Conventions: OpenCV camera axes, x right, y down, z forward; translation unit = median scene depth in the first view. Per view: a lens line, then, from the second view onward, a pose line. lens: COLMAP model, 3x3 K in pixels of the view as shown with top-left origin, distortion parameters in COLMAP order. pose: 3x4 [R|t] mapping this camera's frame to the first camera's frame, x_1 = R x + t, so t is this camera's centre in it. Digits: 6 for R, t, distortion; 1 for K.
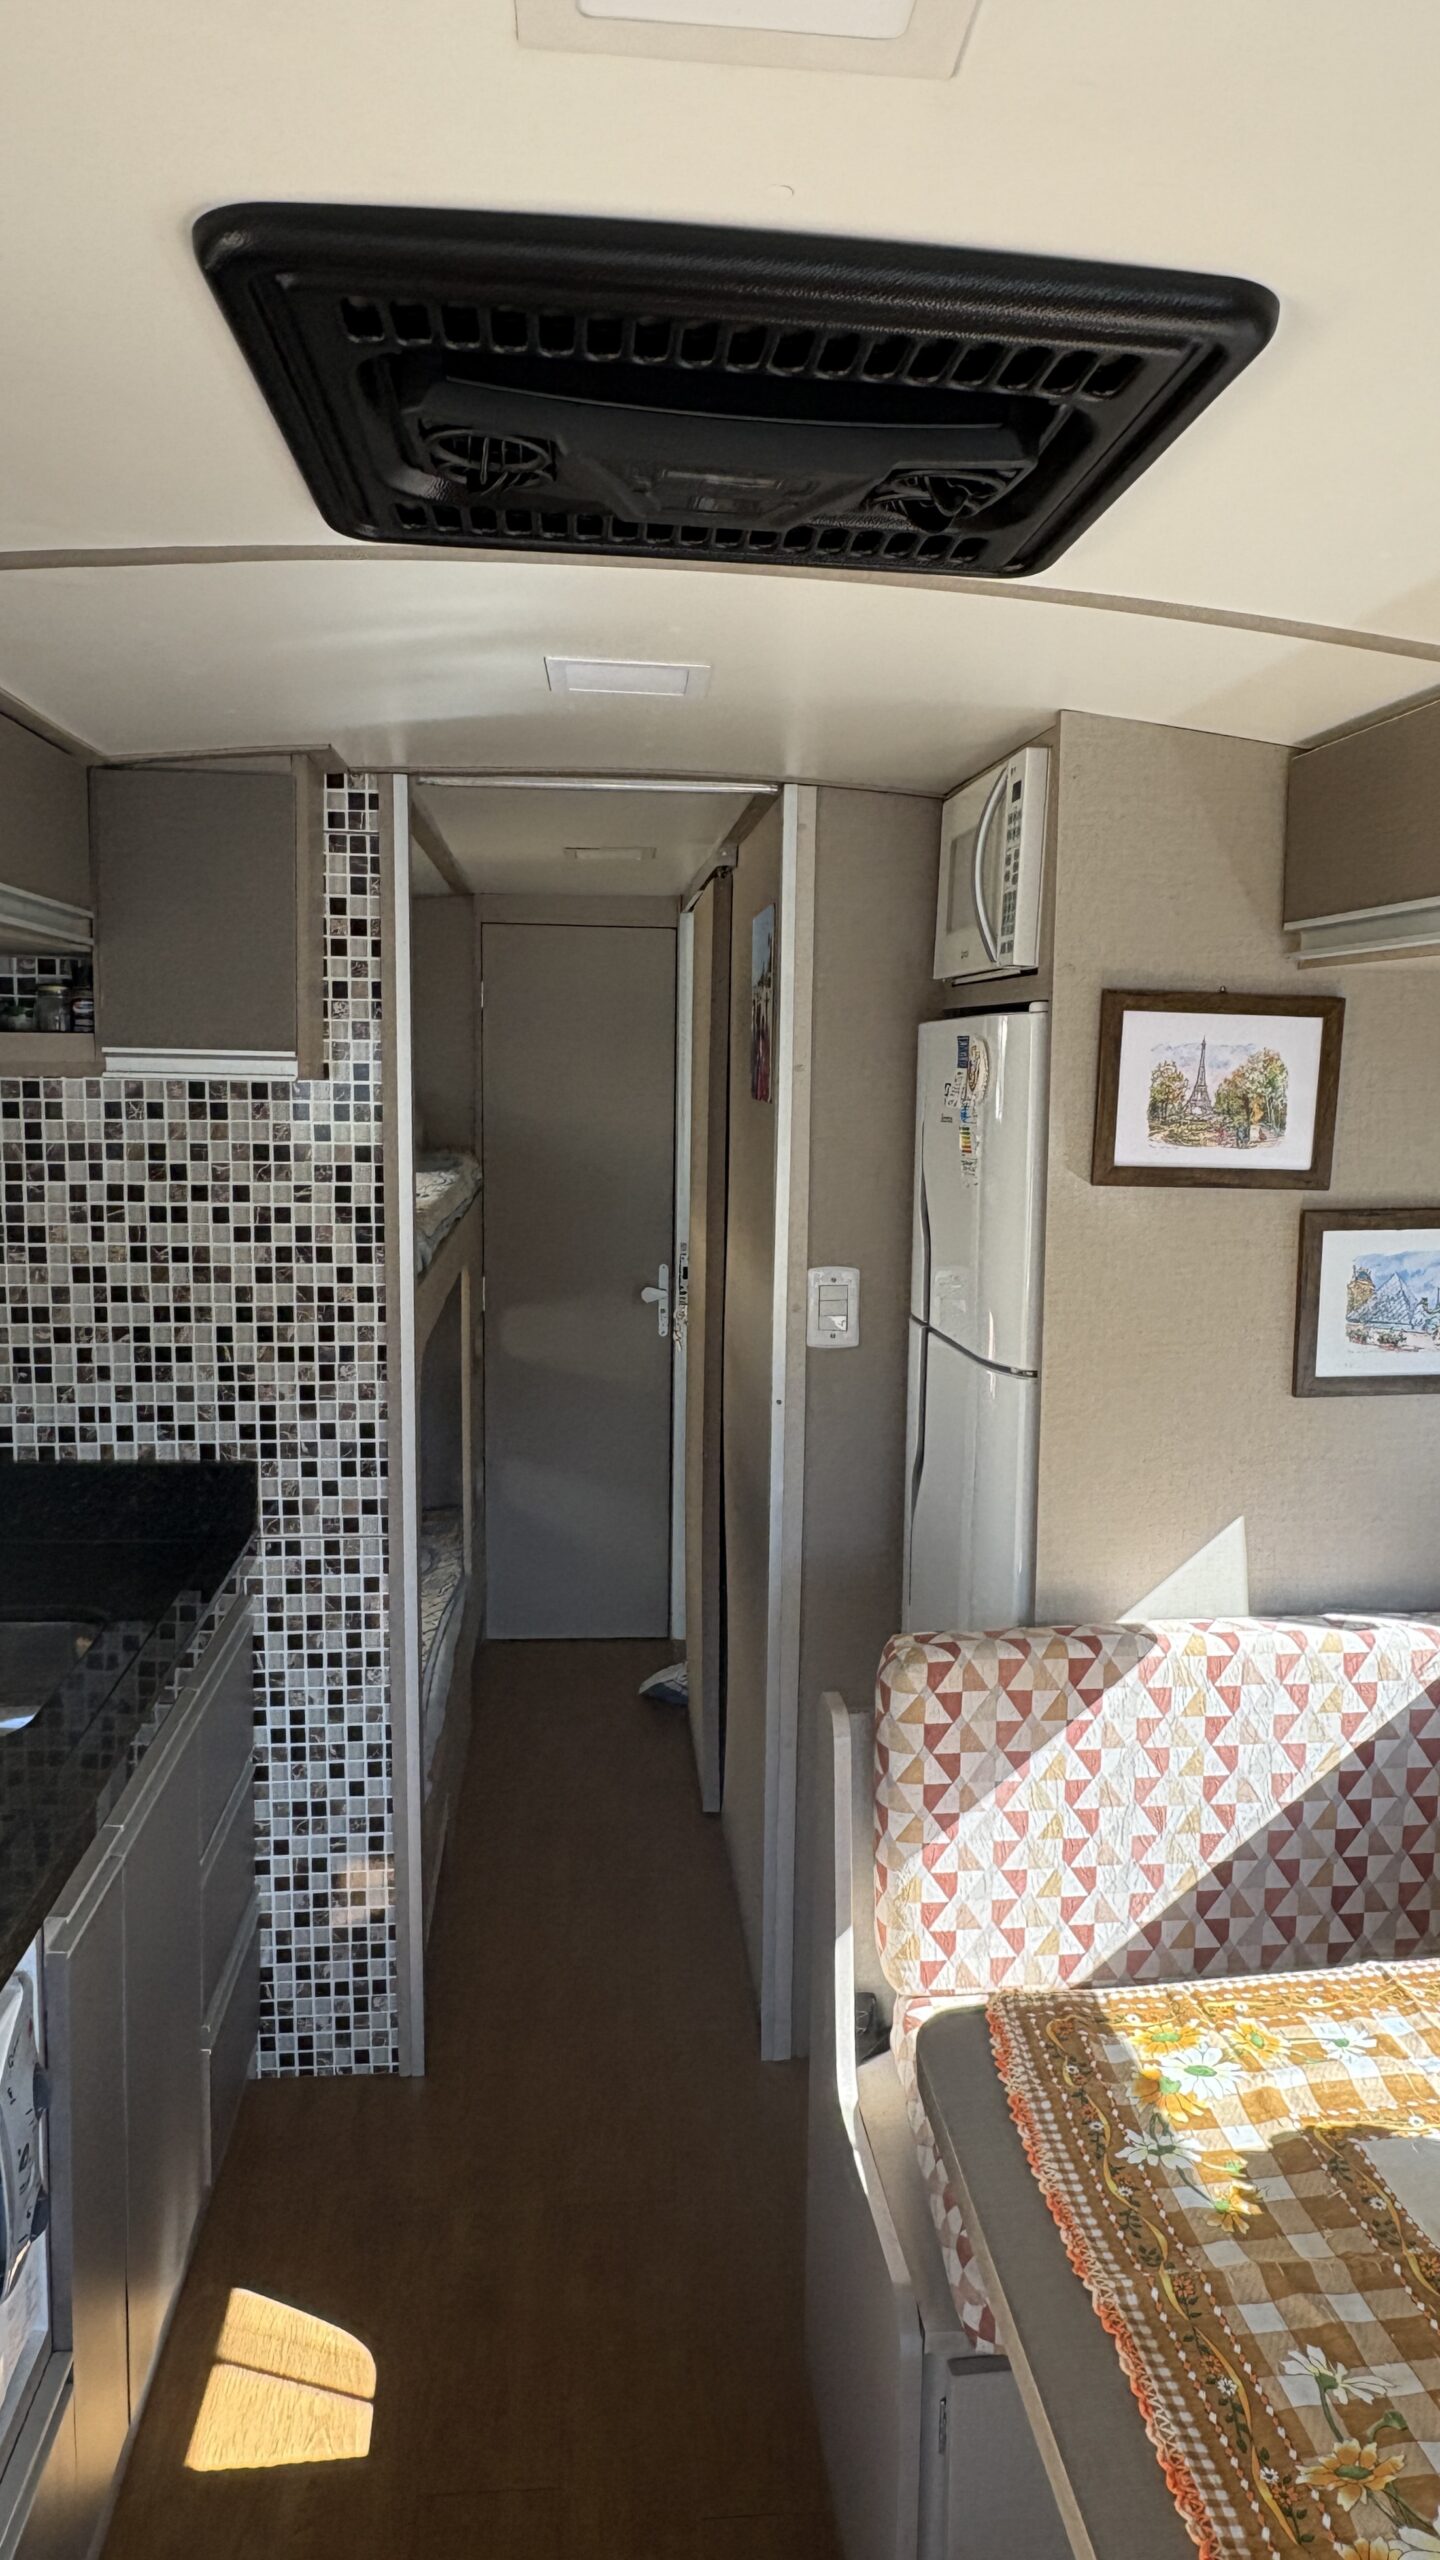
lens RADIAL K [[1709.7, 0, 755.5], [0, 1709.7, 1277.2], [0, 0, 1]] dist [-0.006050, 0.001671]
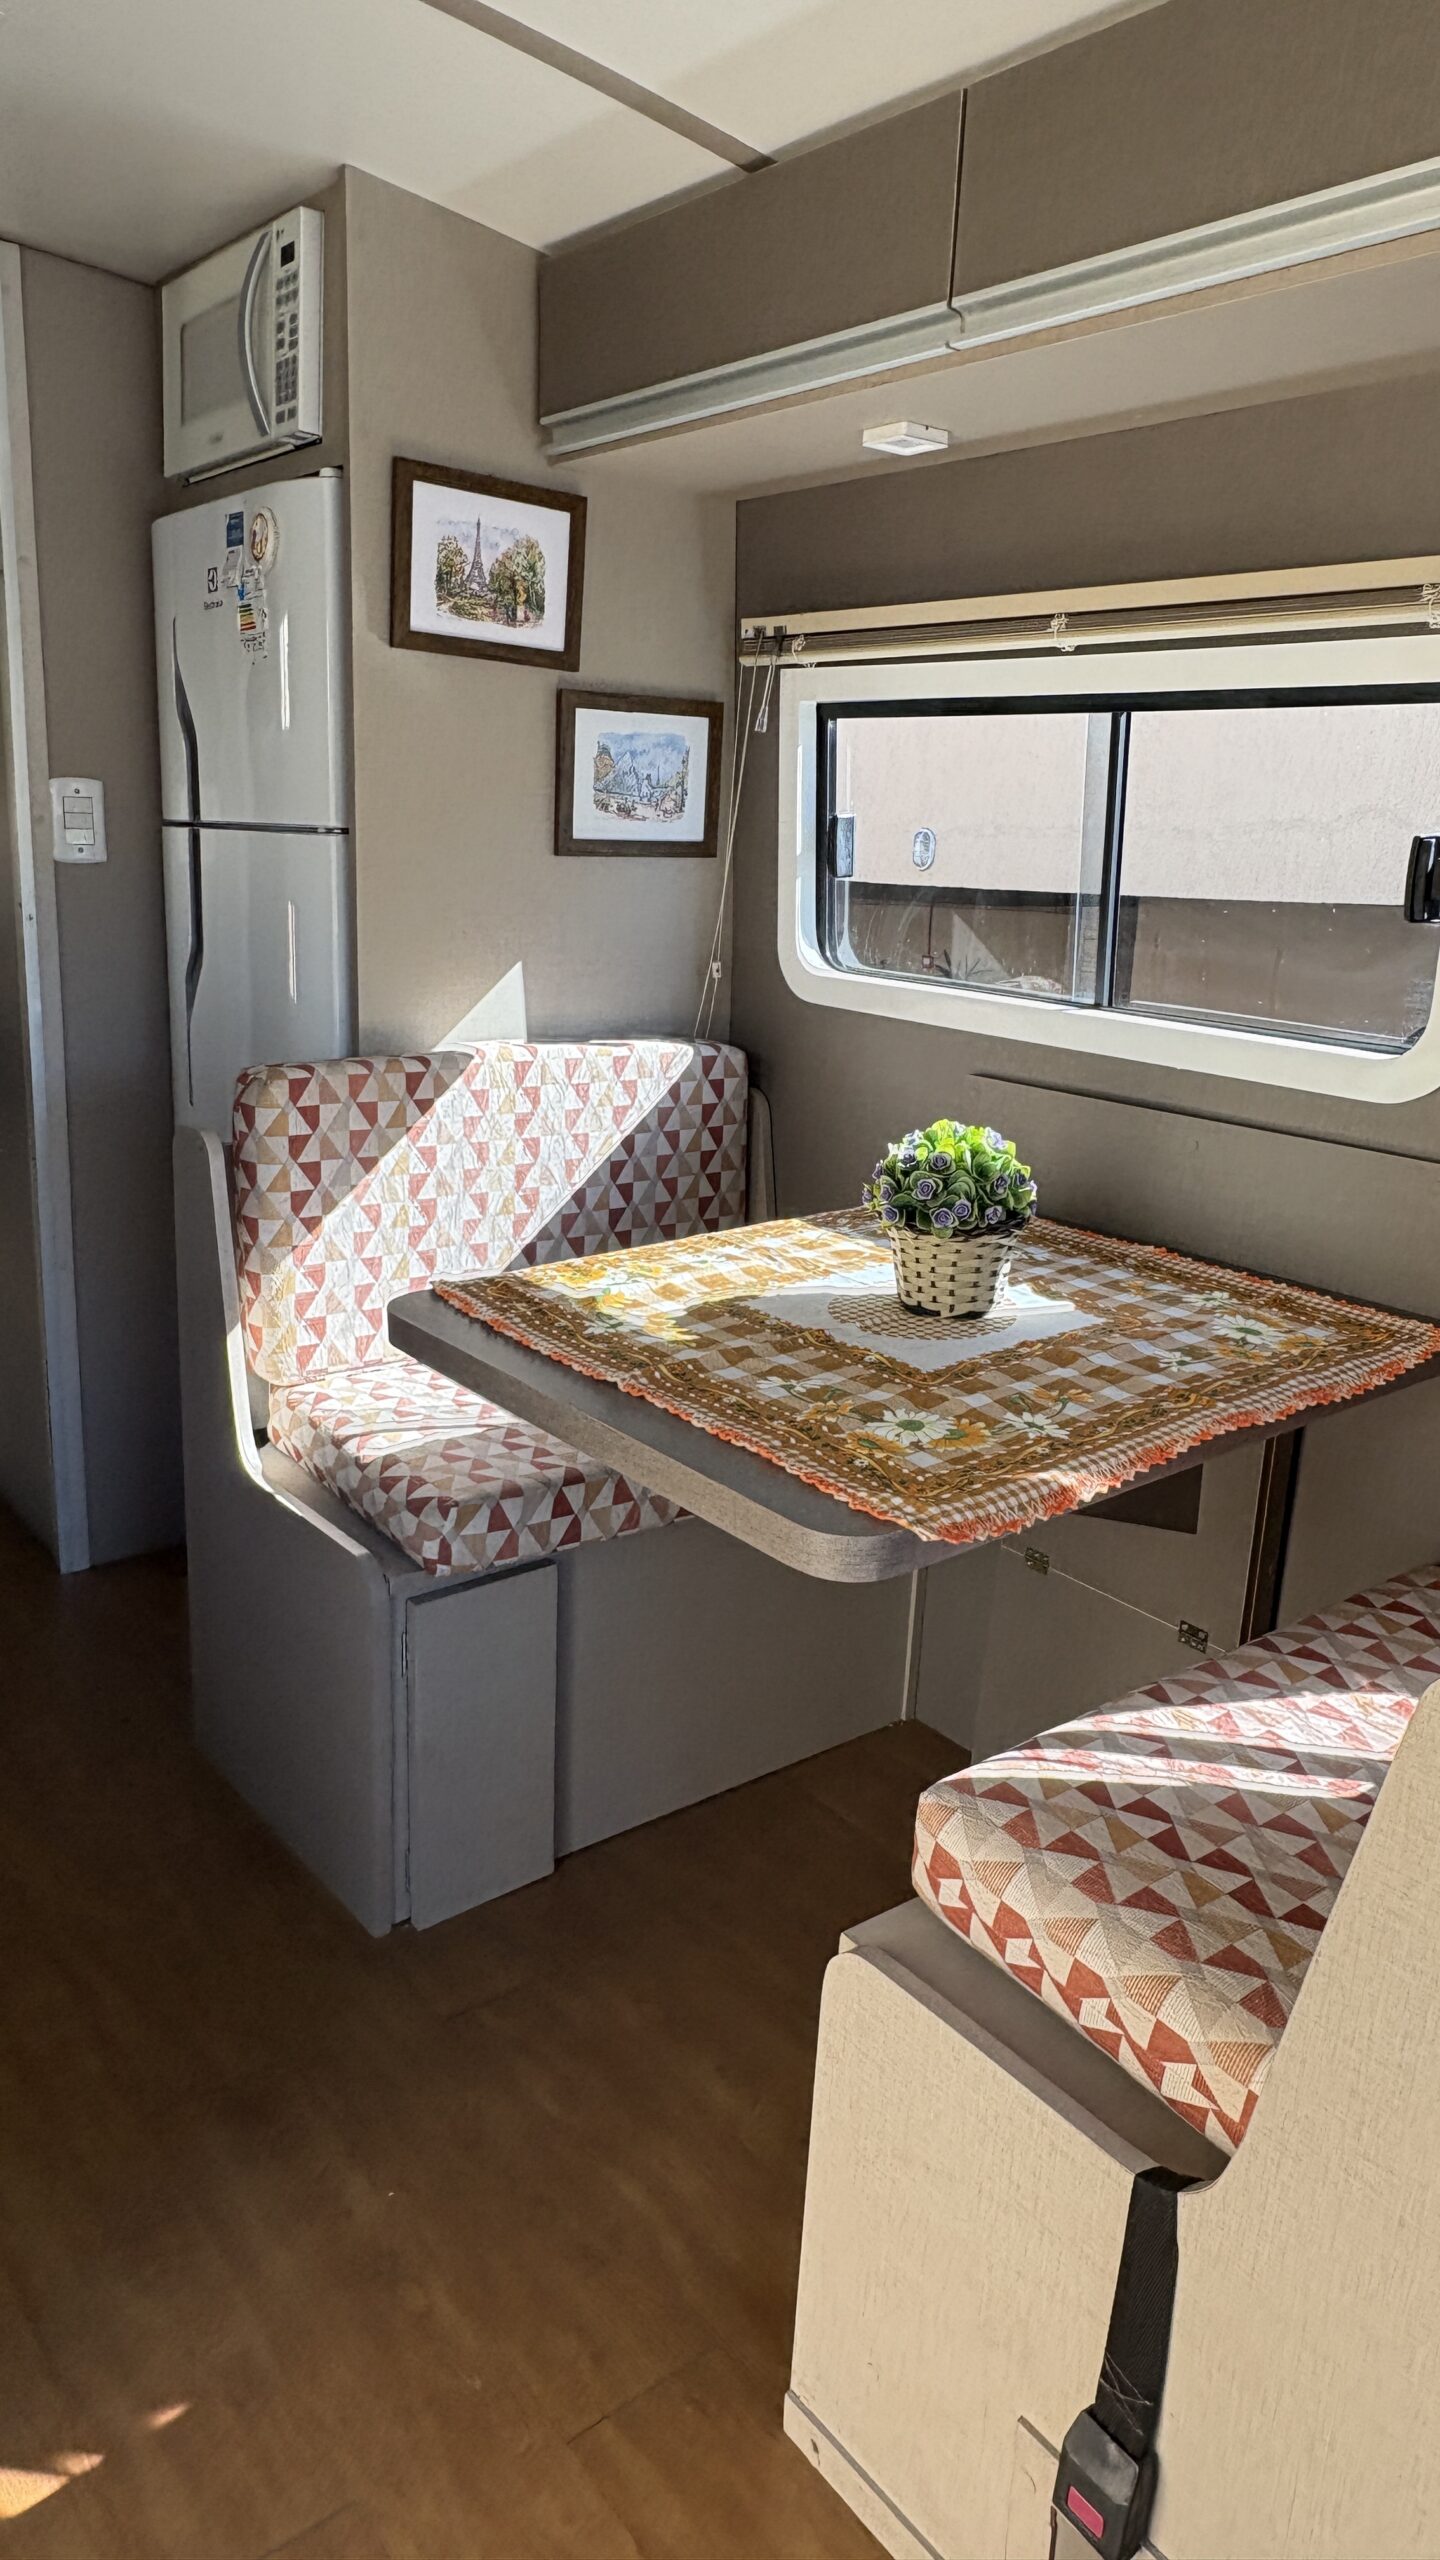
lens RADIAL K [[1663.8, 0, 720.0], [0, 1663.8, 1280.0], [0, 0, 1]] dist [-0.005236, 0.003627]
pose [[0.845469, -0.114587, 0.521586, -0.231936], [0.034440, 0.986374, 0.160871, 0.184651], [-0.532912, -0.118048, 0.837896, -0.063799]]
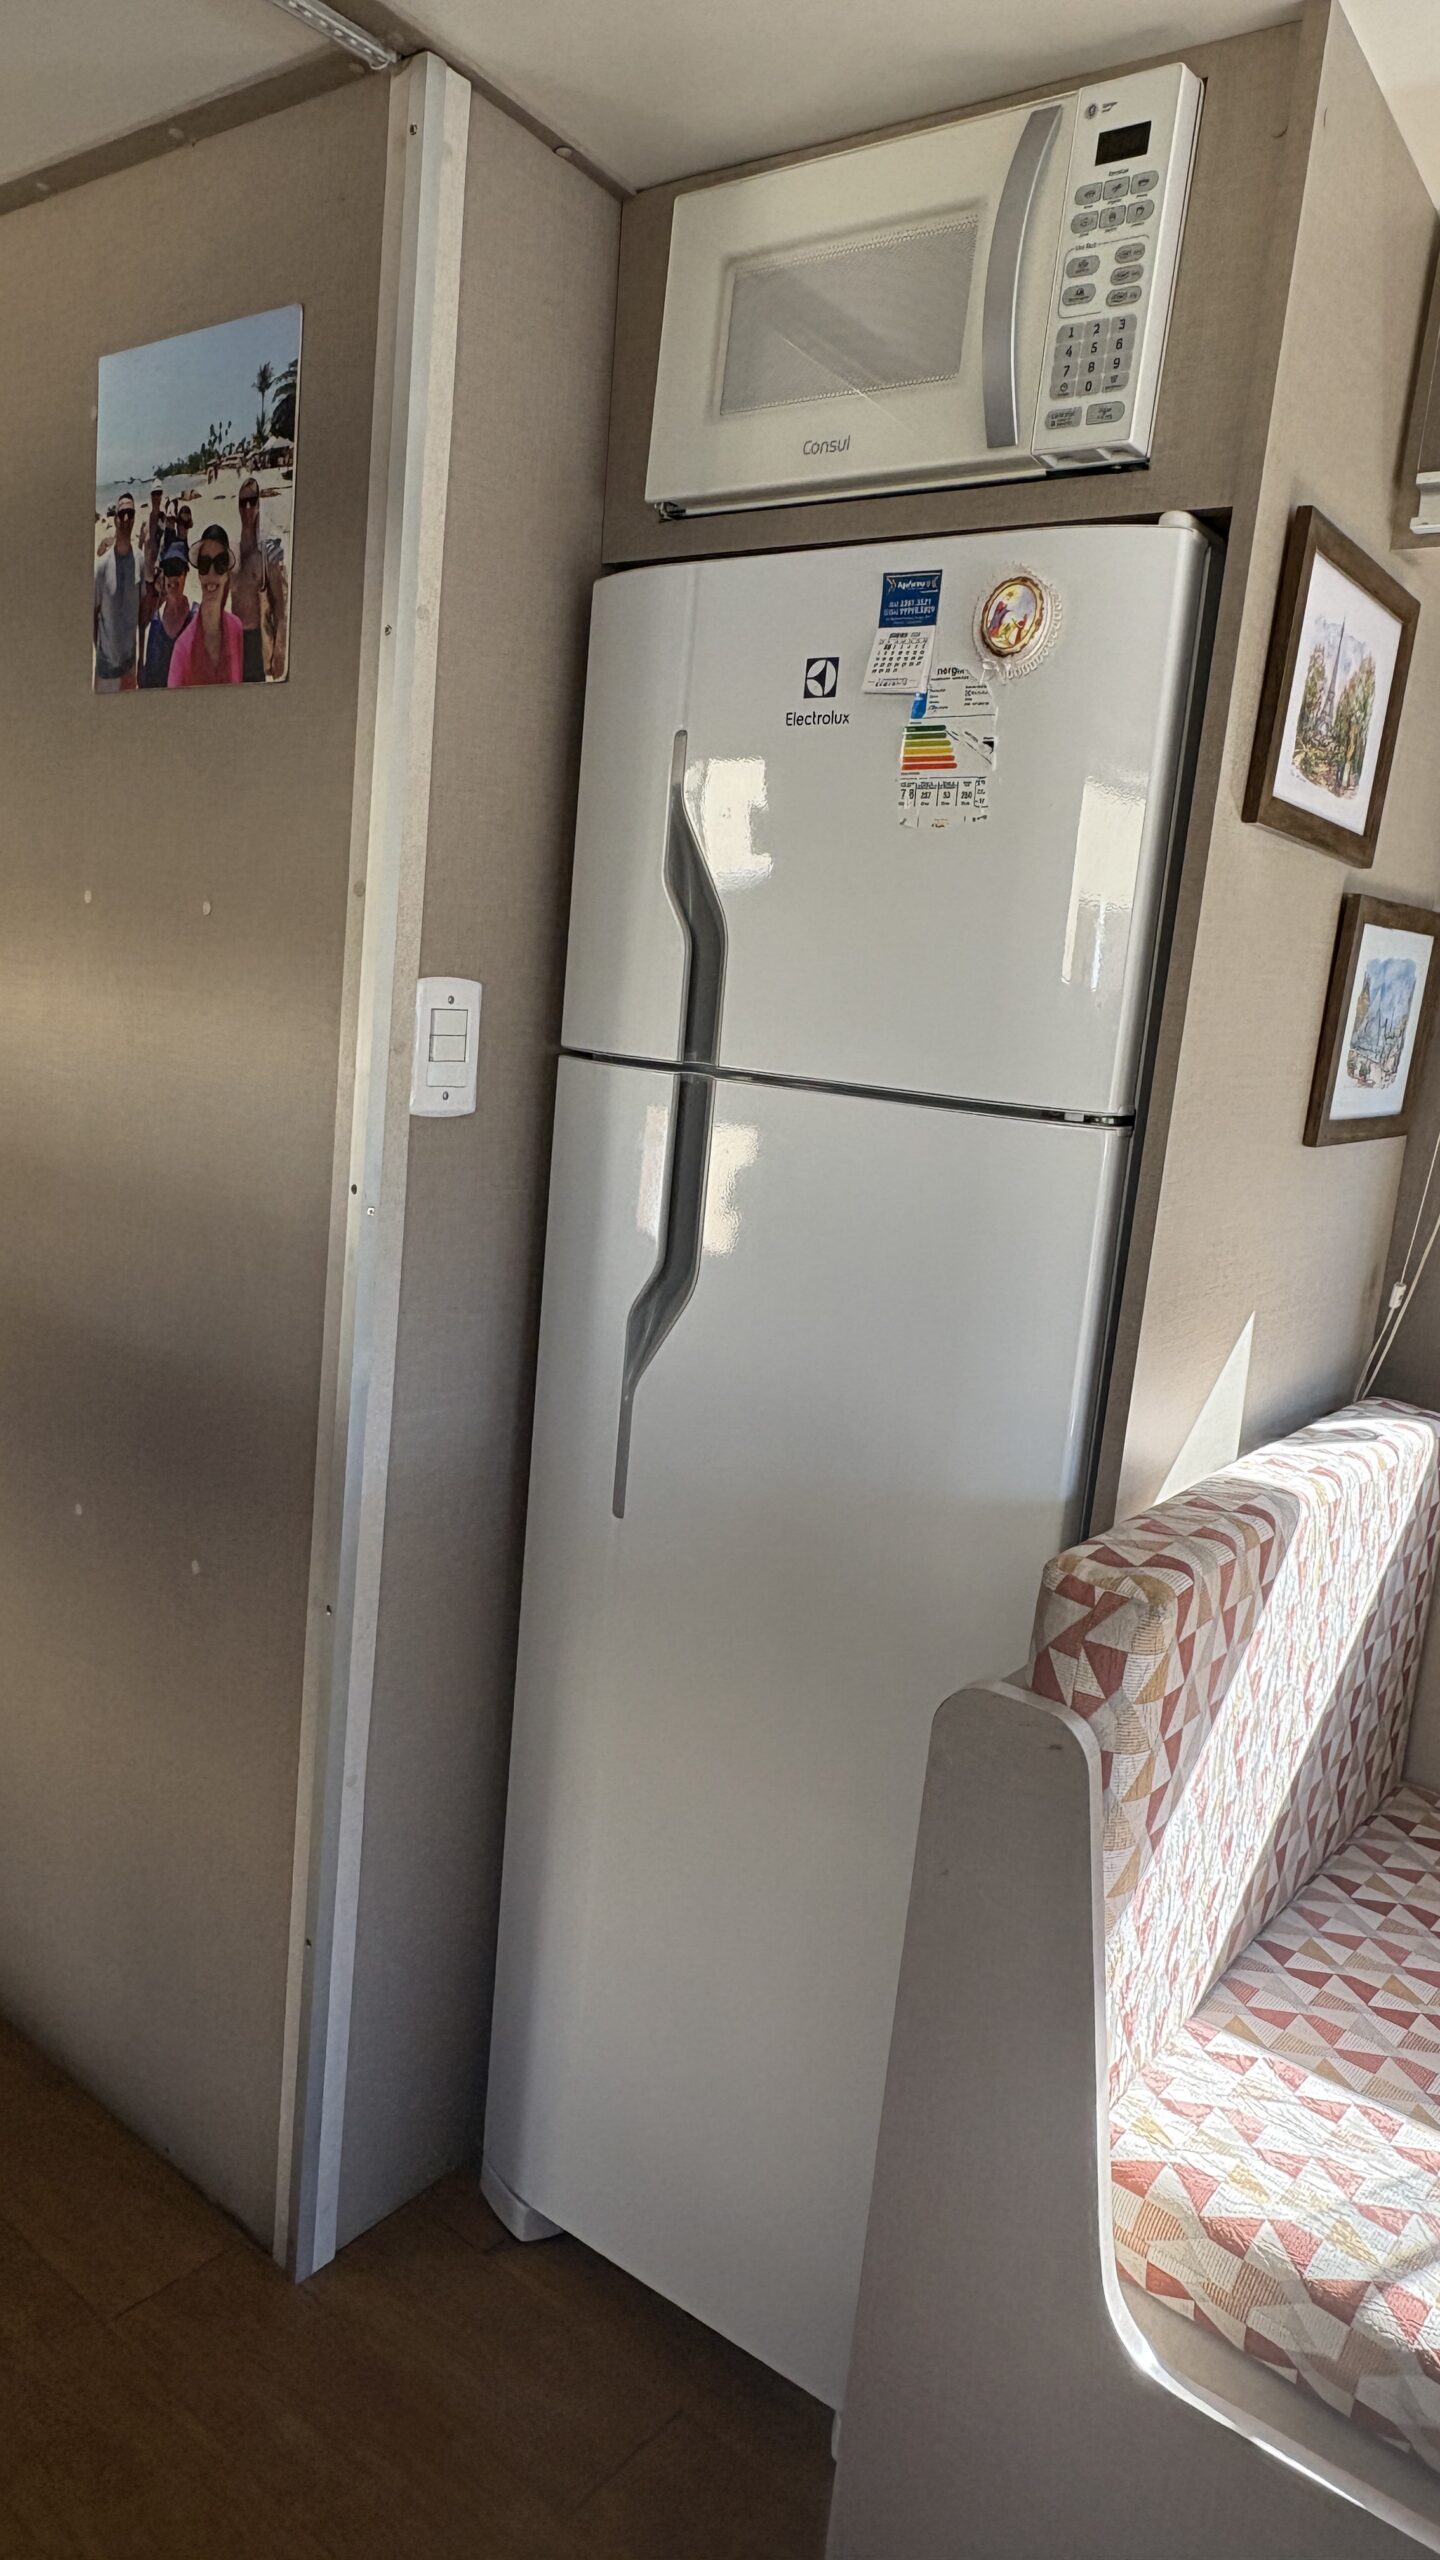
lens RADIAL K [[1663.8, 0, 720.0], [0, 1663.8, 1280.0], [0, 0, 1]] dist [-0.005236, 0.003627]
pose [[0.703790, -0.079840, 0.705907, -0.402698], [0.008879, 0.994575, 0.103638, 0.051705], [-0.710353, -0.066672, 0.700681, 0.690245]]
